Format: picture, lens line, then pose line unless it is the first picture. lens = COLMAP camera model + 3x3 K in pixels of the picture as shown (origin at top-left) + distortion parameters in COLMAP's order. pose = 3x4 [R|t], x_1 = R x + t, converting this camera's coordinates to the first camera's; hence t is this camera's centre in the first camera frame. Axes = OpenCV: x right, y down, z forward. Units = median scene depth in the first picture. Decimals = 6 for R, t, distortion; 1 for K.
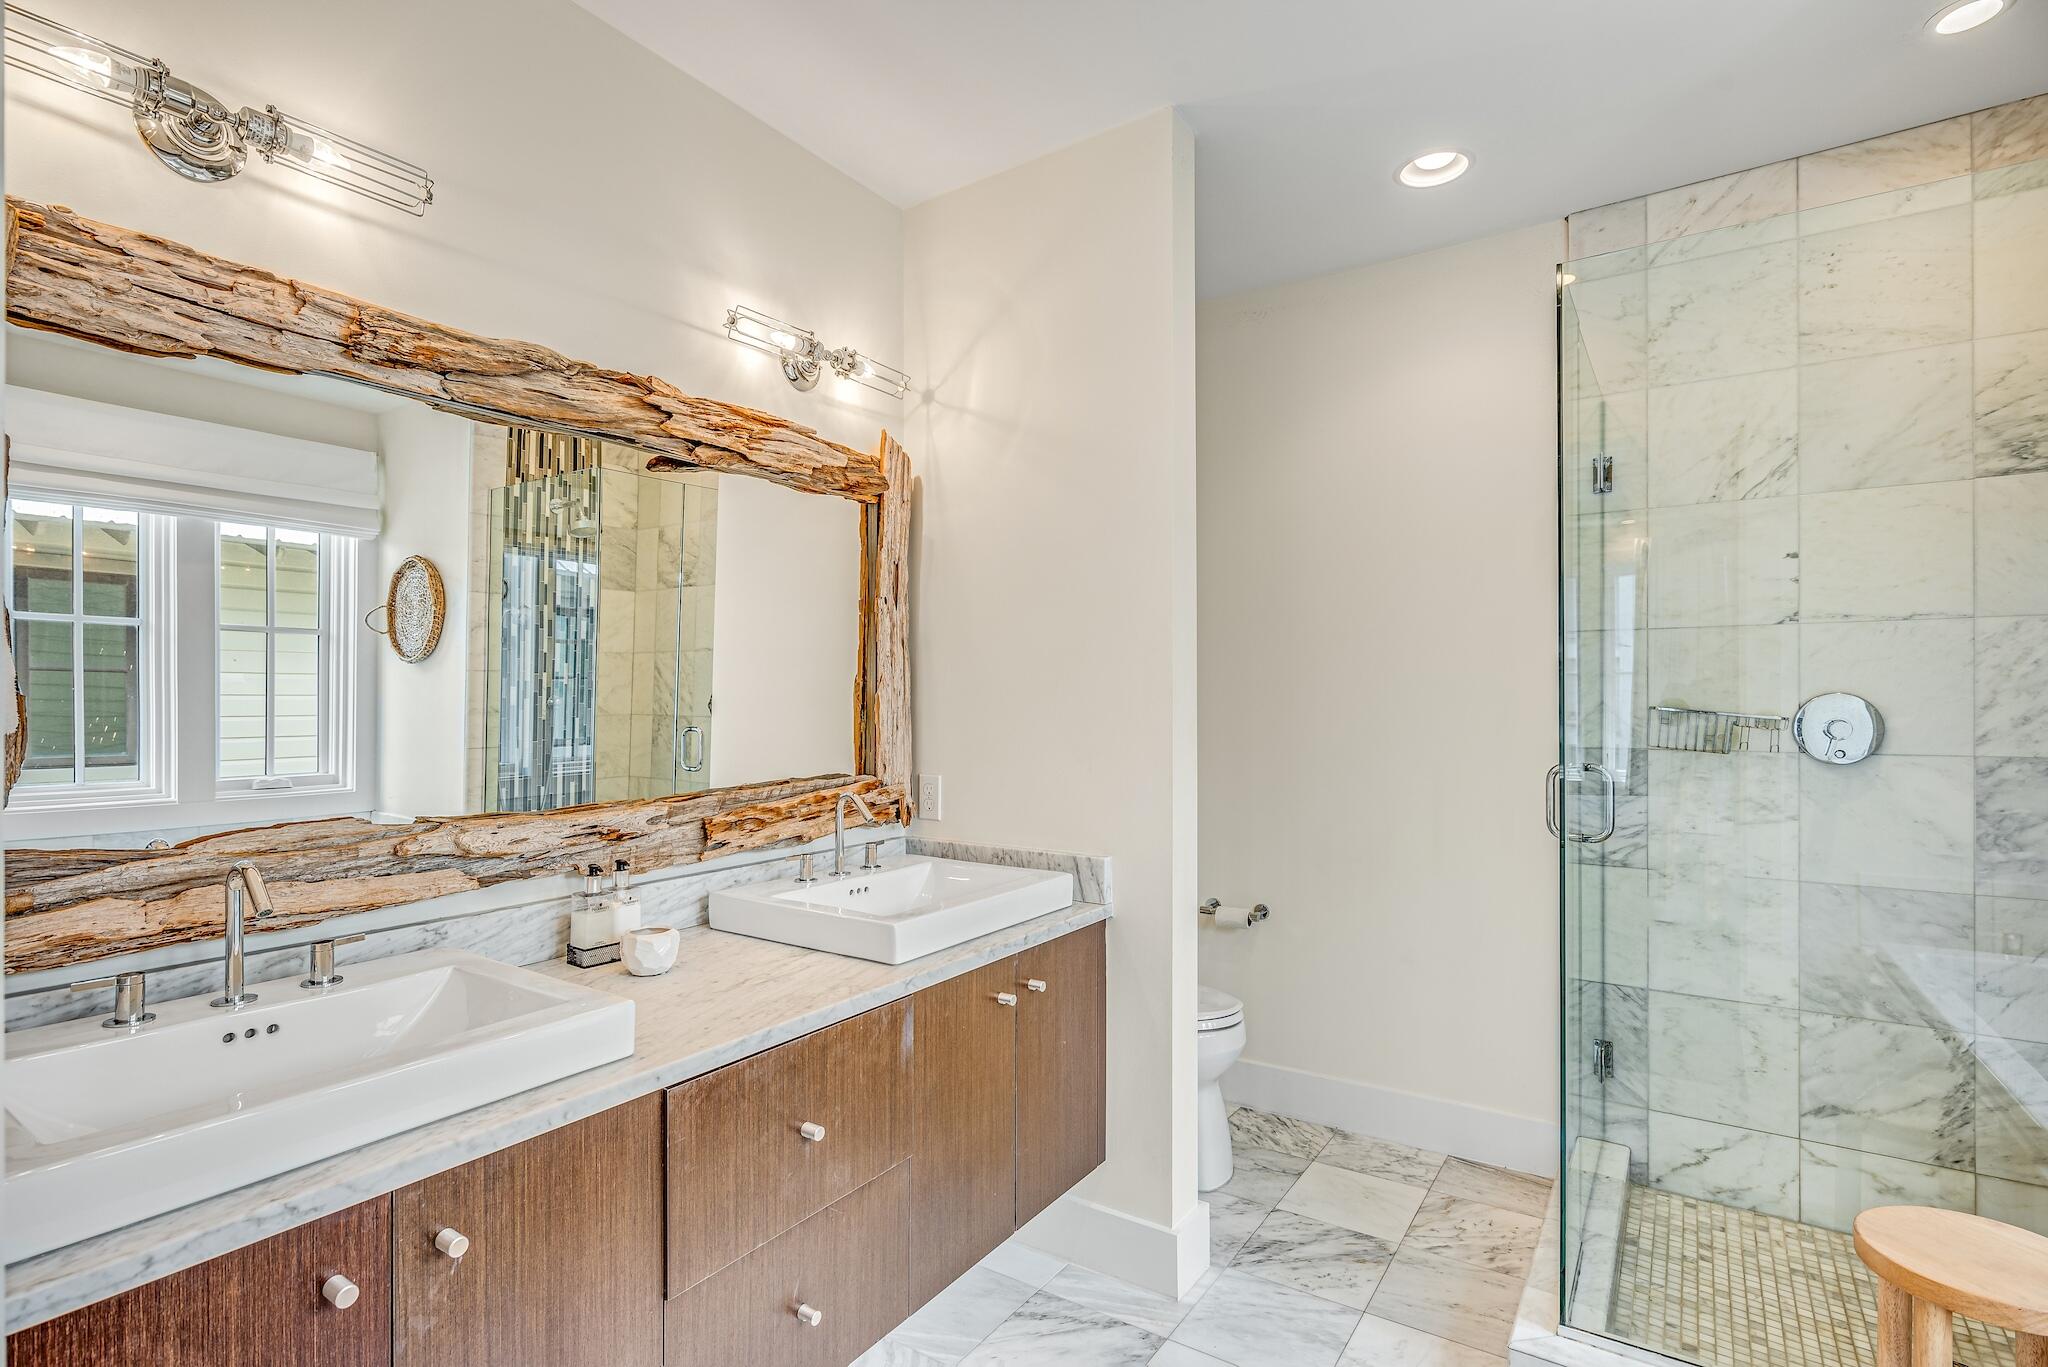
lens RADIAL K [[1005.4, 0, 1027.2], [0, 1005.4, 690.1], [0, 0, 1]] dist [0.004257, -0.000394]
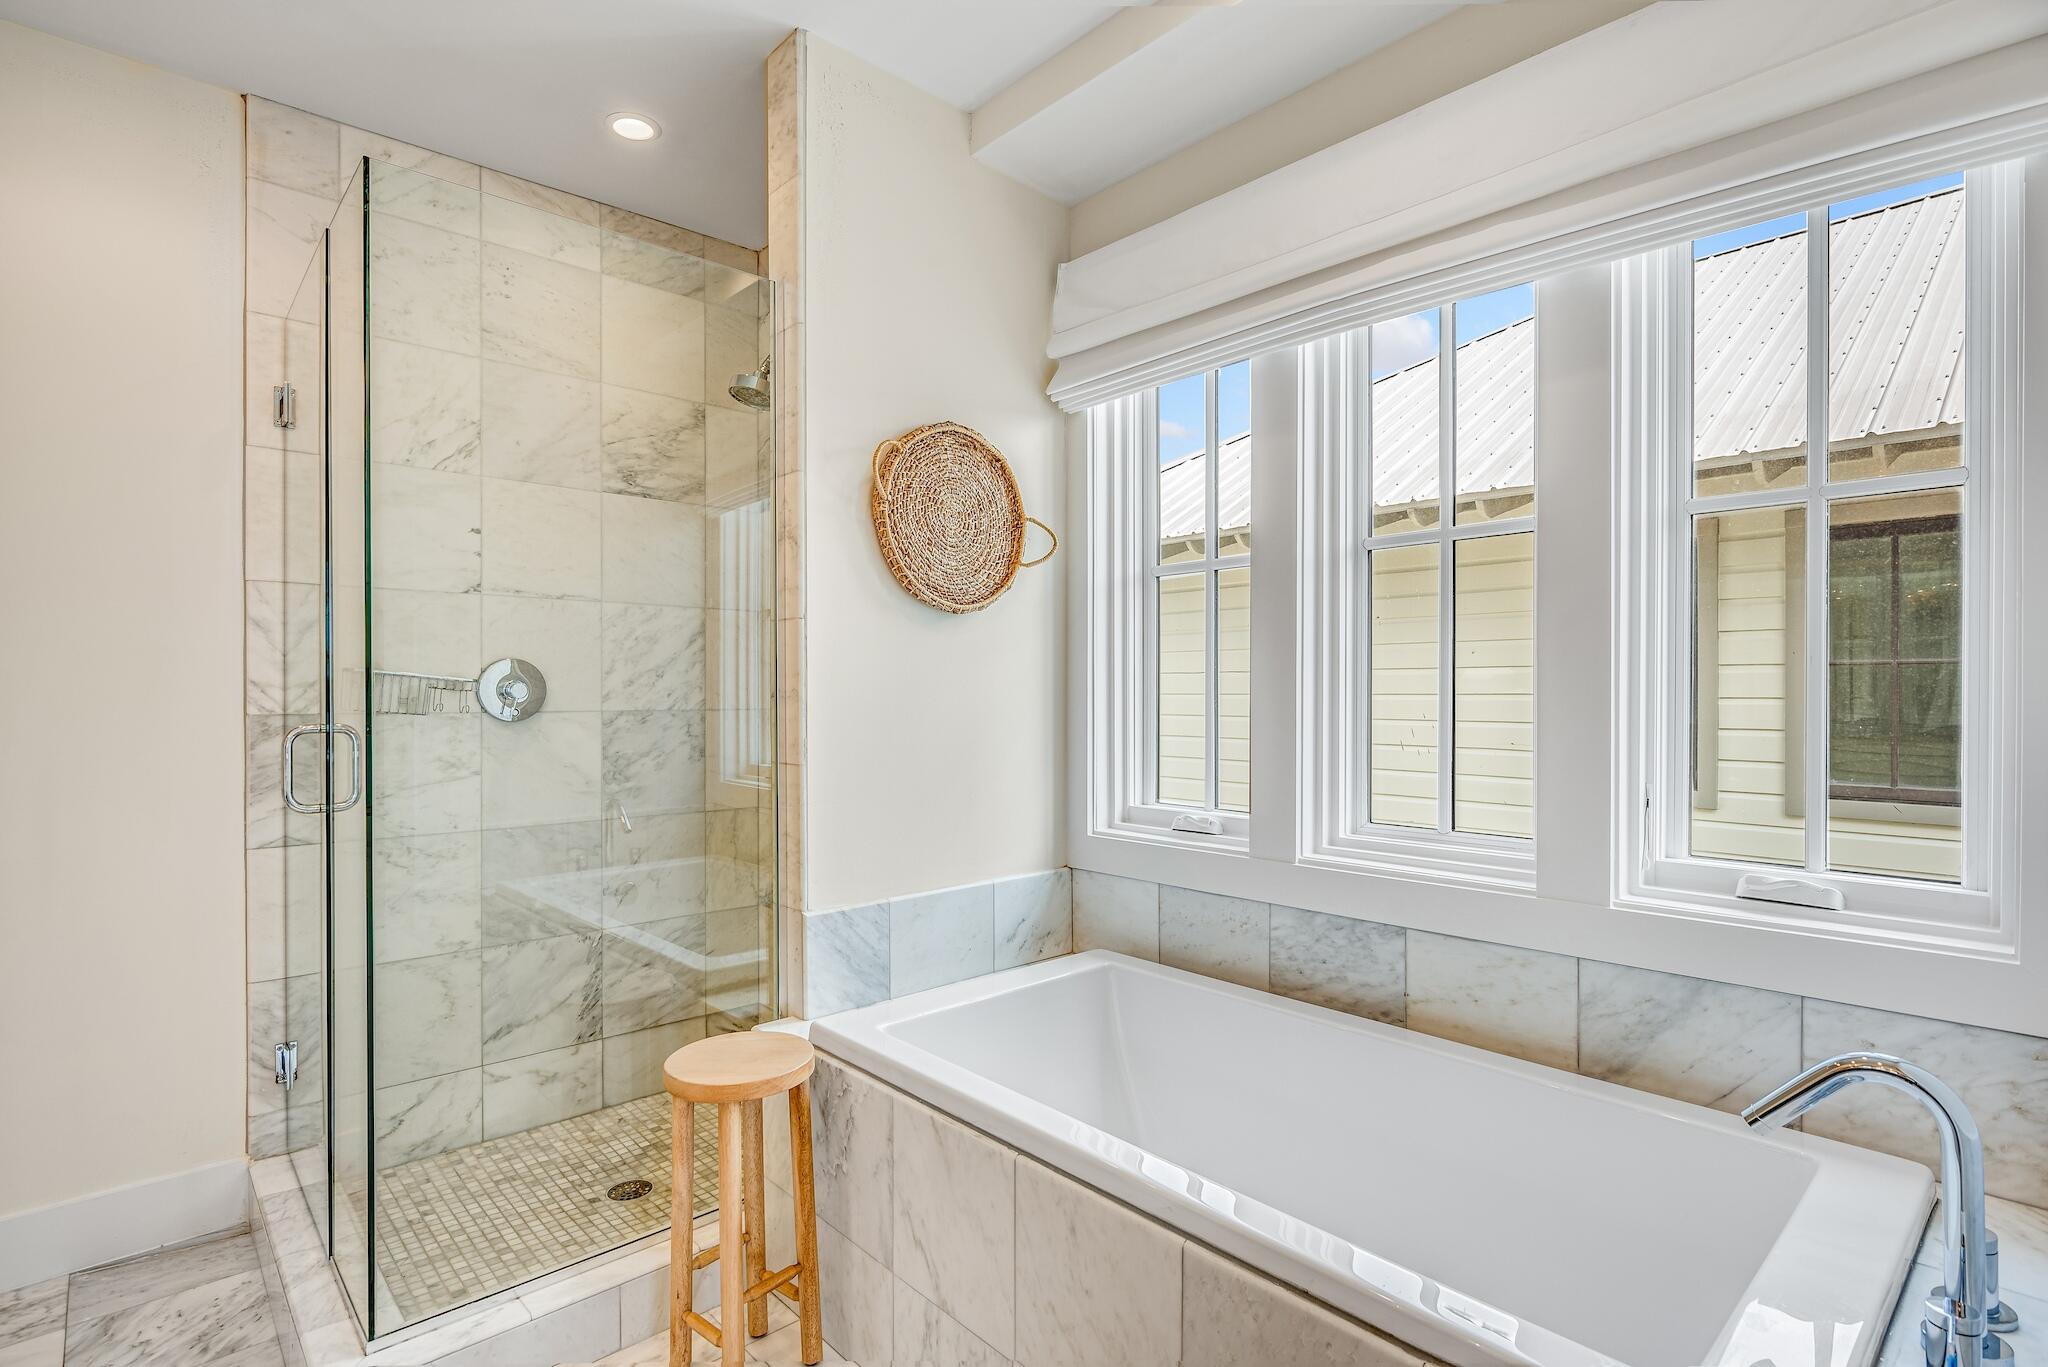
lens RADIAL K [[1005.4, 0, 1029.4], [0, 1005.4, 692.6], [0, 0, 1]] dist [0.004257, -0.000394]
pose [[0.235489, 0.002911, 0.971873, -0.158393], [-0.006962, 0.999975, -0.001308, 0.039006], [-0.971852, -0.006458, 0.235504, 0.173153]]
